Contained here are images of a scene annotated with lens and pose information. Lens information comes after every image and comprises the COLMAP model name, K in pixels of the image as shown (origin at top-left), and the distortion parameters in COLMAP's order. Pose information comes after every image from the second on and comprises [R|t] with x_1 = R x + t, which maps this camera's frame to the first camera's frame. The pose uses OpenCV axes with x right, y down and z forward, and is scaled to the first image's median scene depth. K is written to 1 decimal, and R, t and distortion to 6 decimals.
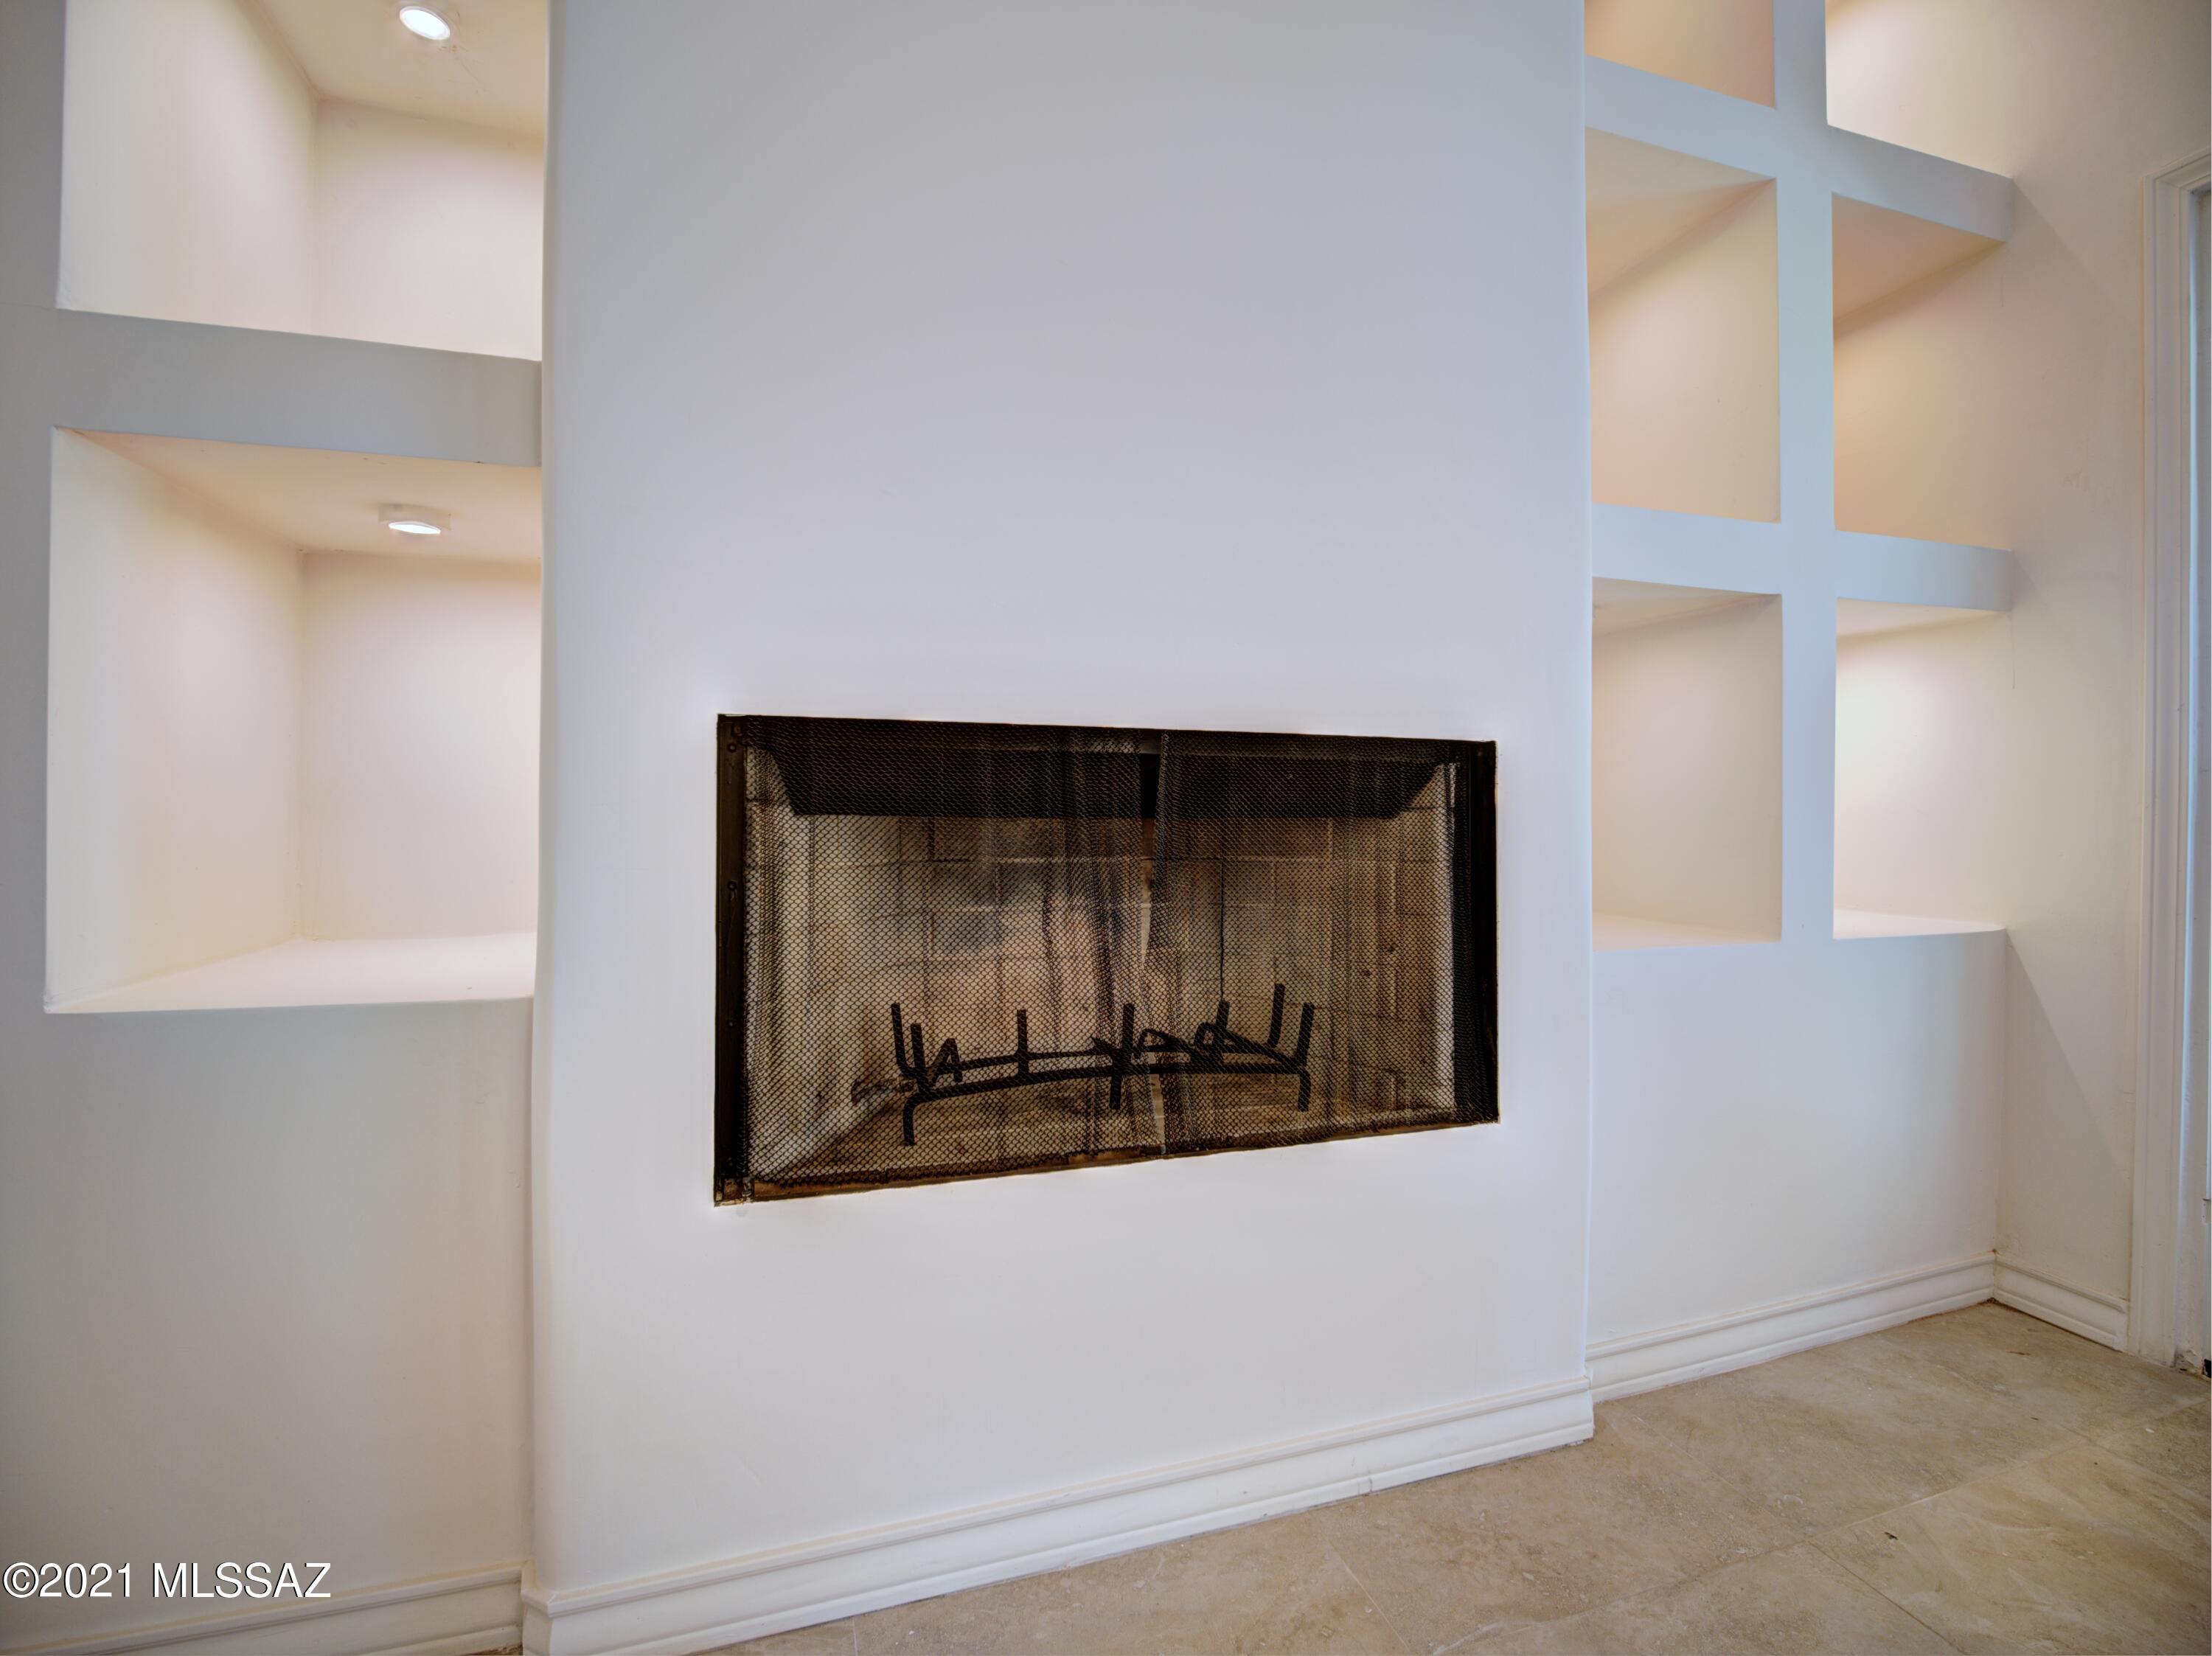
lens RADIAL K [[1010.7, 0, 1113.7], [0, 1010.7, 812.9], [0, 0, 1]] dist [-0.021819, 0.001398]
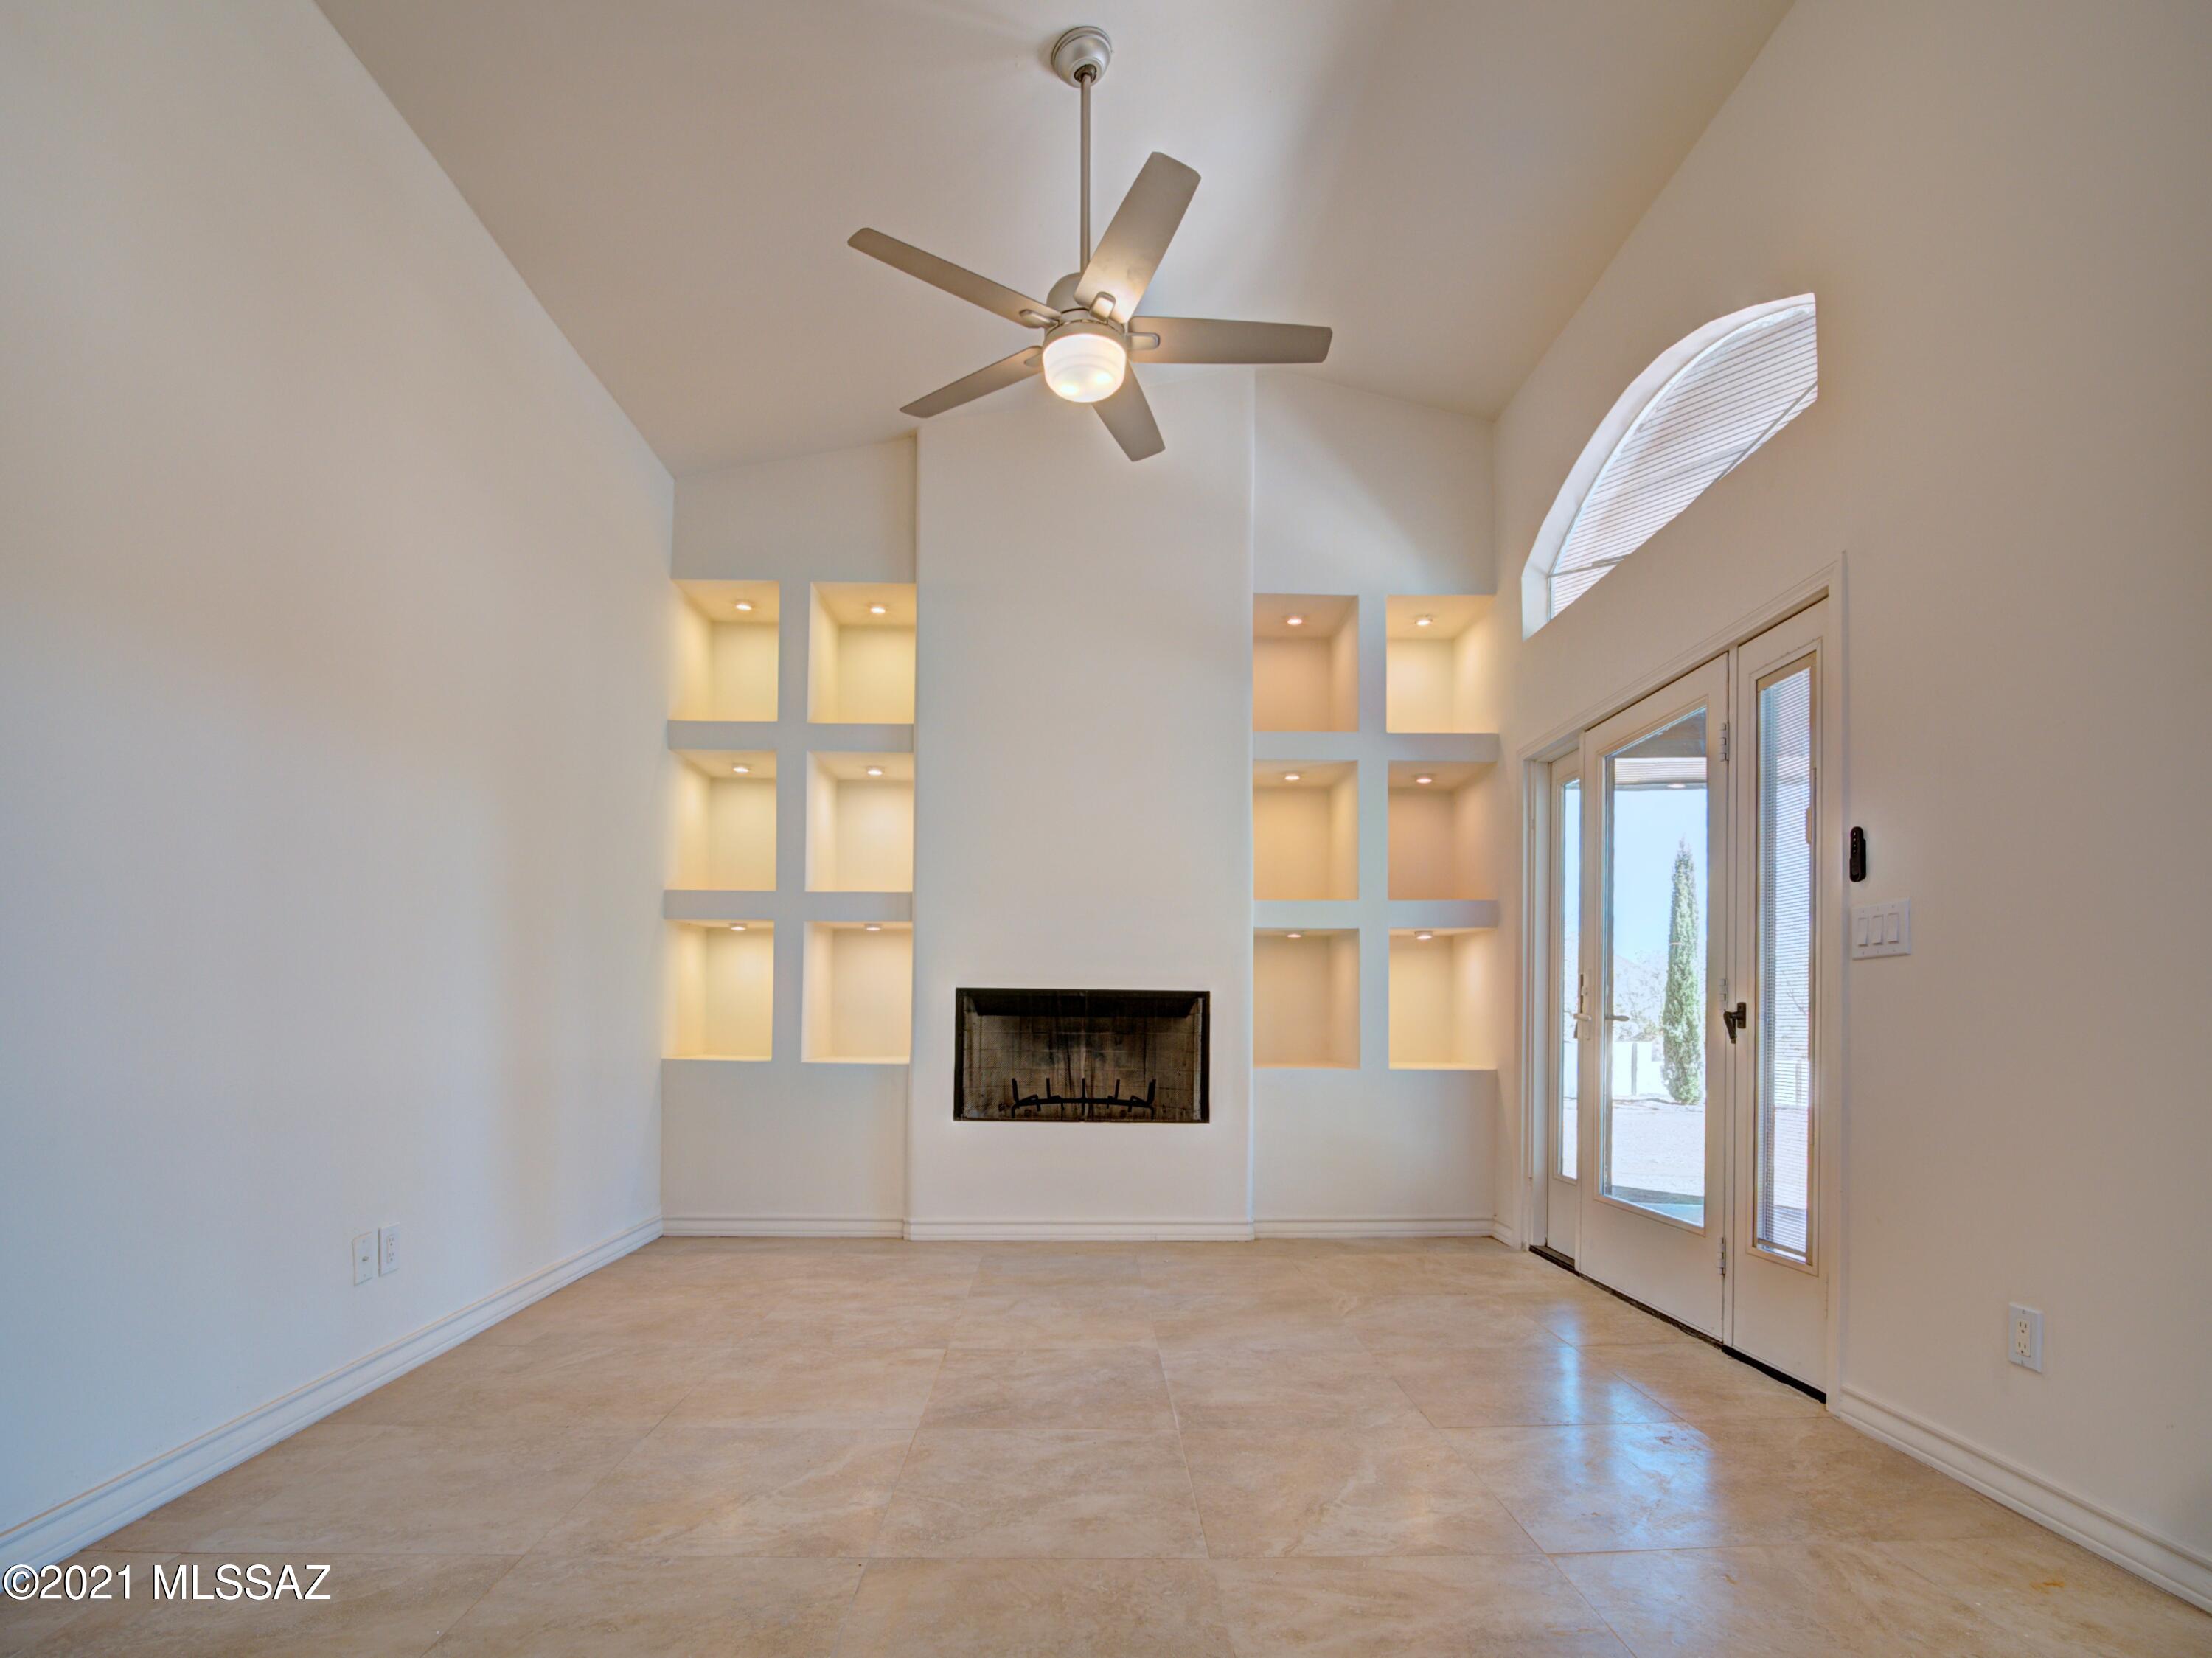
lens RADIAL K [[1010.6, 0, 1130.2], [0, 1010.6, 1003.2], [0, 0, 1]] dist [-0.021819, 0.001398]
pose [[0.972071, 0.000337, -0.234686, 0.901351], [-0.004573, 0.999836, -0.017507, 0.017583], [0.234642, 0.018091, 0.971914, -2.008804]]
